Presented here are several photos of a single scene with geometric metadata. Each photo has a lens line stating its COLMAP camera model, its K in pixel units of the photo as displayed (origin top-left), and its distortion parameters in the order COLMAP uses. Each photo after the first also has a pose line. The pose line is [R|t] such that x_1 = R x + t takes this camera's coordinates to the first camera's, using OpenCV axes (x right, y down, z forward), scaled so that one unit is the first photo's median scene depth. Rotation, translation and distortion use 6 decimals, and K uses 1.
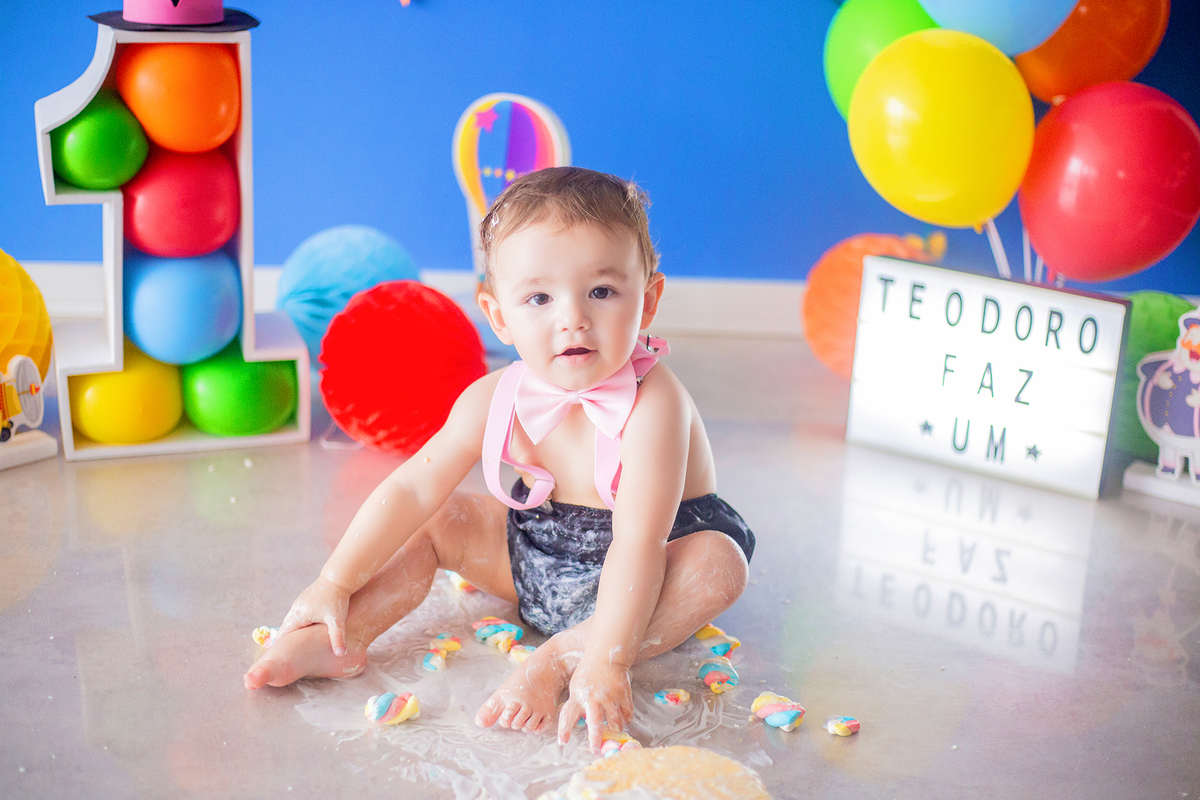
lens RADIAL K [[1816.2, 0, 600.0], [0, 1816.2, 393.5], [0, 0, 1]] dist [-0.137455, 0.000000]
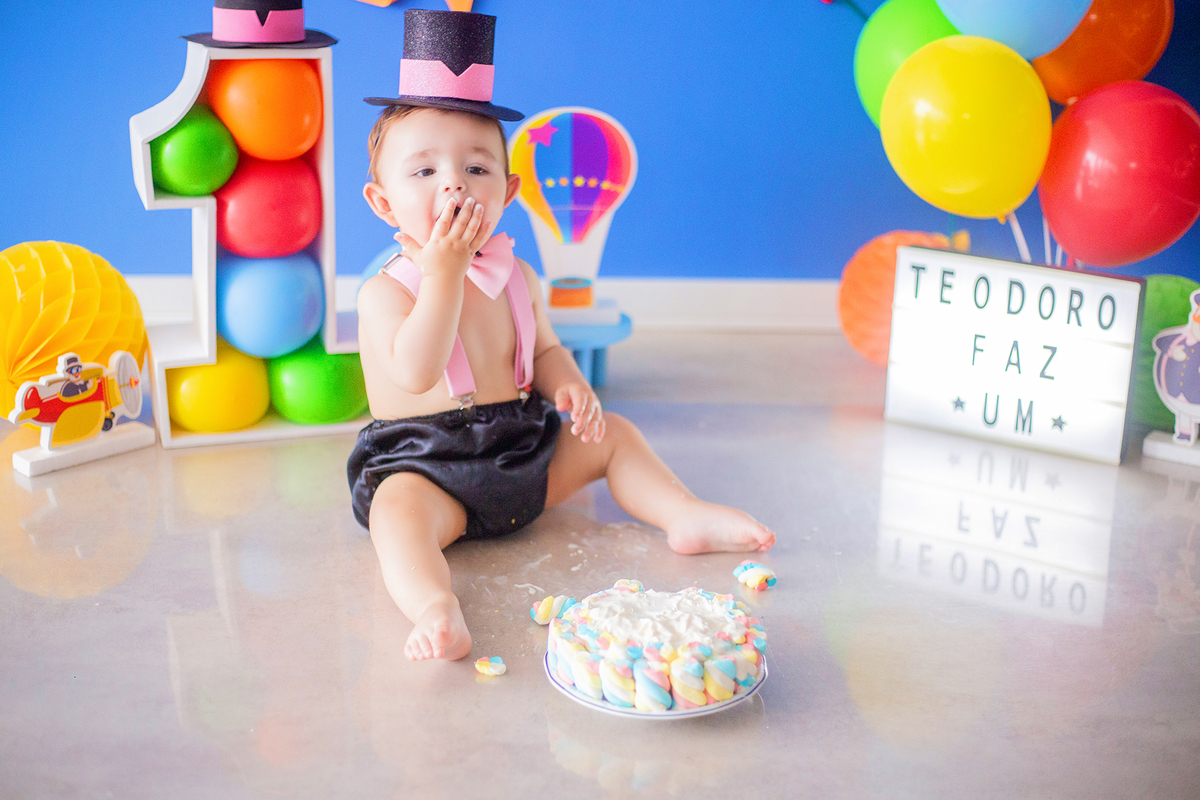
lens RADIAL K [[1816.2, 0, 595.7], [0, 1816.2, 395.4], [0, 0, 1]] dist [-0.137455, 0.000000]
pose [[0.999767, -0.020219, -0.007570, -0.028389], [0.020014, 0.999454, -0.026274, 0.038715], [0.008097, 0.026116, 0.999626, -0.080842]]
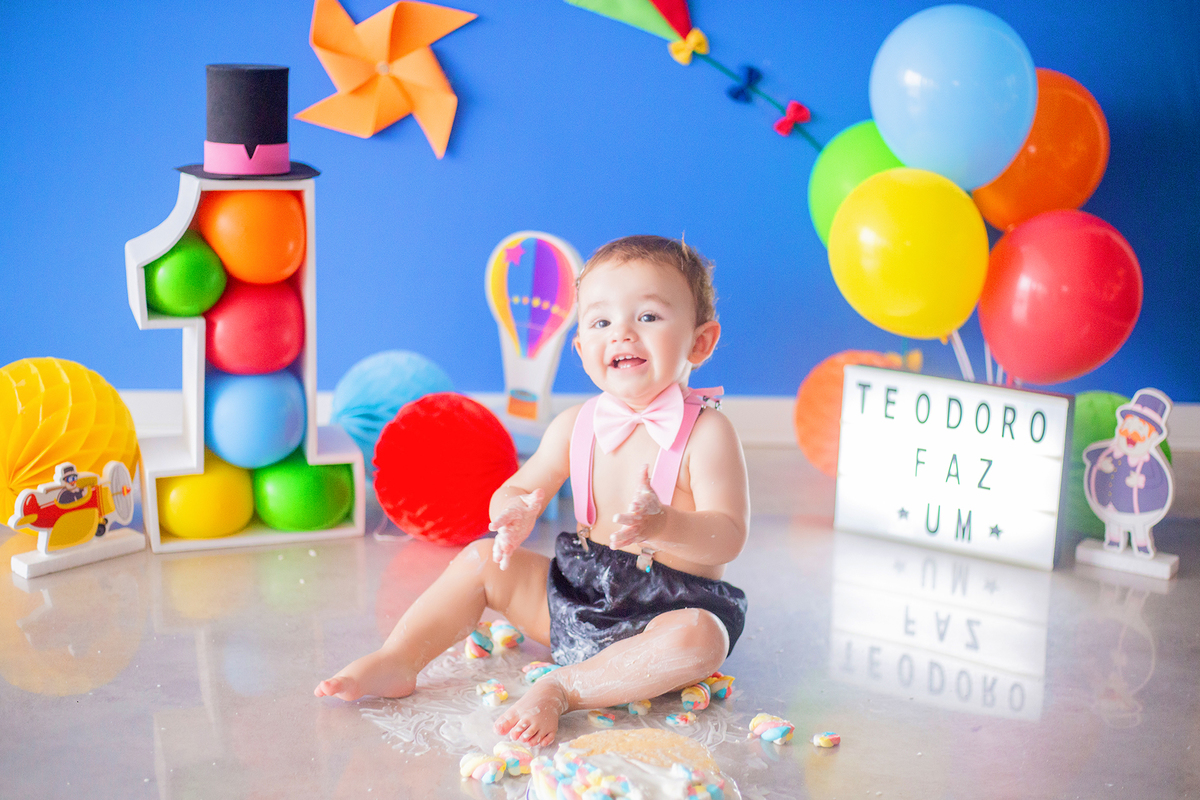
lens RADIAL K [[1816.2, 0, 618.3], [0, 1816.2, 398.0], [0, 0, 1]] dist [-0.137455, 0.000000]
pose [[0.999817, -0.017924, 0.006639, -0.006254], [0.018434, 0.996036, -0.087025, 0.043550], [-0.005052, 0.087131, 0.996184, -0.152025]]
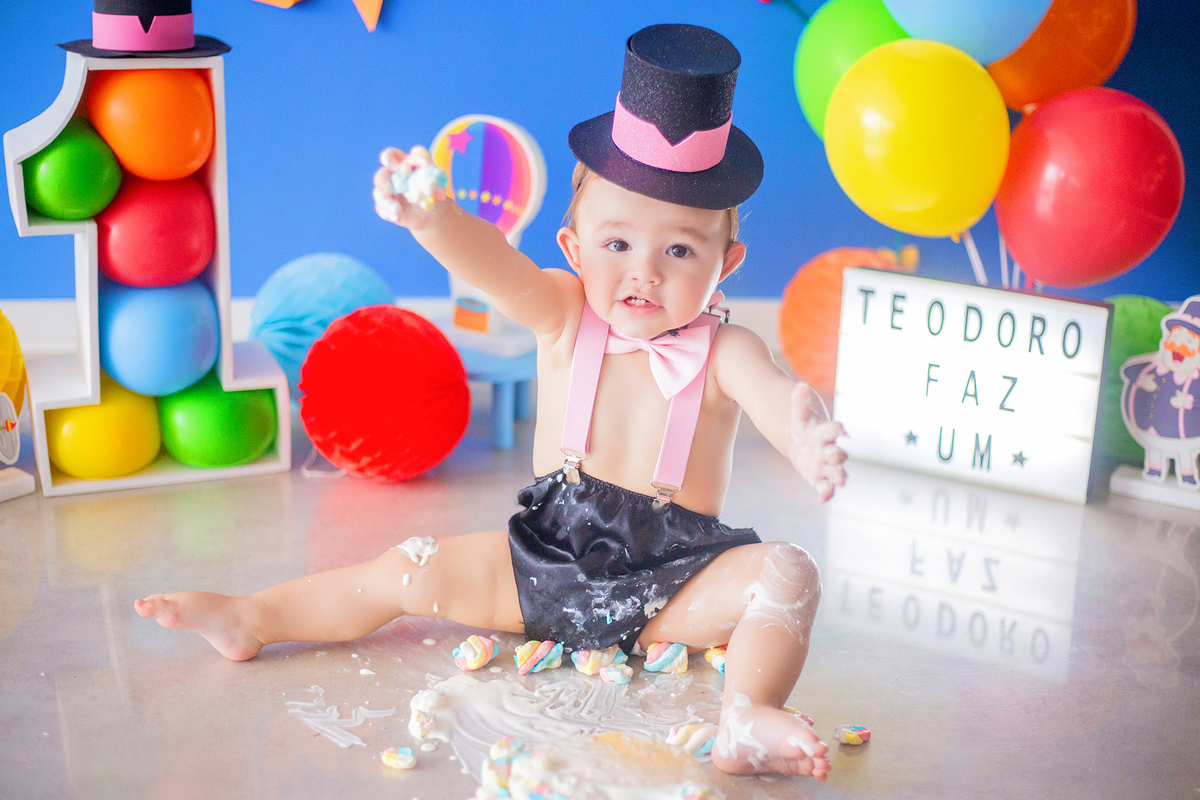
lens RADIAL K [[1816.2, 0, 602.6], [0, 1816.2, 391.8], [0, 0, 1]] dist [-0.137455, 0.000000]
pose [[0.999015, -0.029051, 0.033542, -0.022820], [0.029768, 0.999335, -0.021075, 0.009489], [-0.032907, 0.022053, 0.999215, 0.008319]]
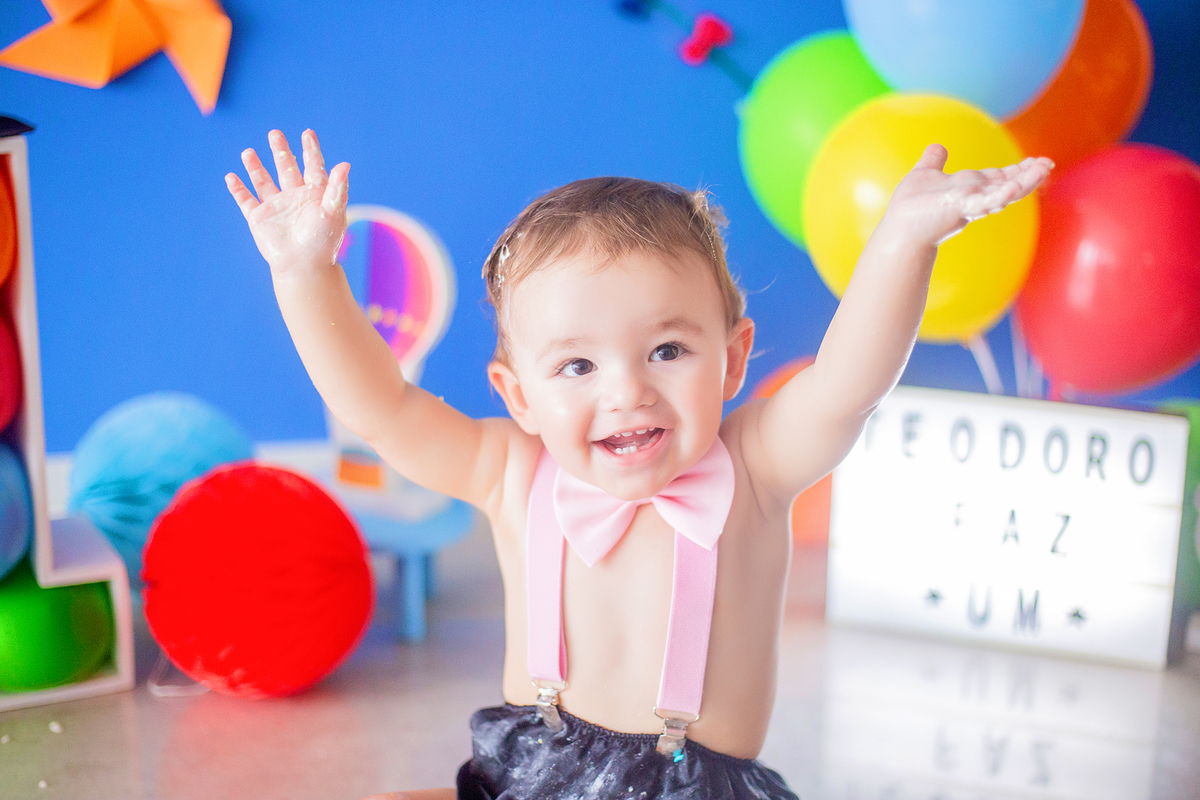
lens RADIAL K [[1816.2, 0, 600.2], [0, 1816.2, 399.3], [0, 0, 1]] dist [-0.137455, 0.000000]
pose [[0.986712, -0.072405, 0.145457, -0.072348], [0.084344, 0.993406, -0.077652, -0.018156], [-0.138876, 0.088889, 0.986312, 0.245770]]
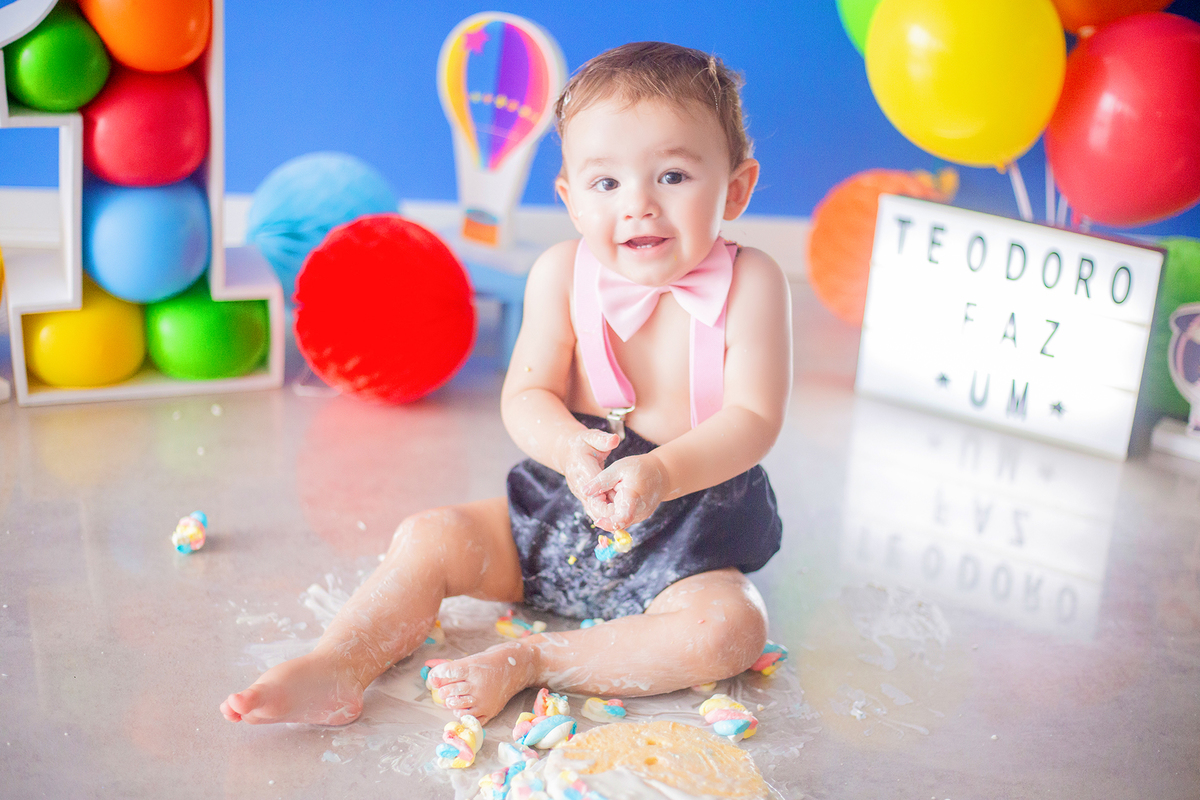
lens RADIAL K [[1816.2, 0, 599.2], [0, 1816.2, 407.2], [0, 0, 1]] dist [-0.137455, 0.000000]
pose [[0.999569, 0.011786, 0.026894, -0.023300], [-0.013079, 0.998742, 0.048417, -0.010176], [-0.026290, -0.048748, 0.998465, 0.069913]]
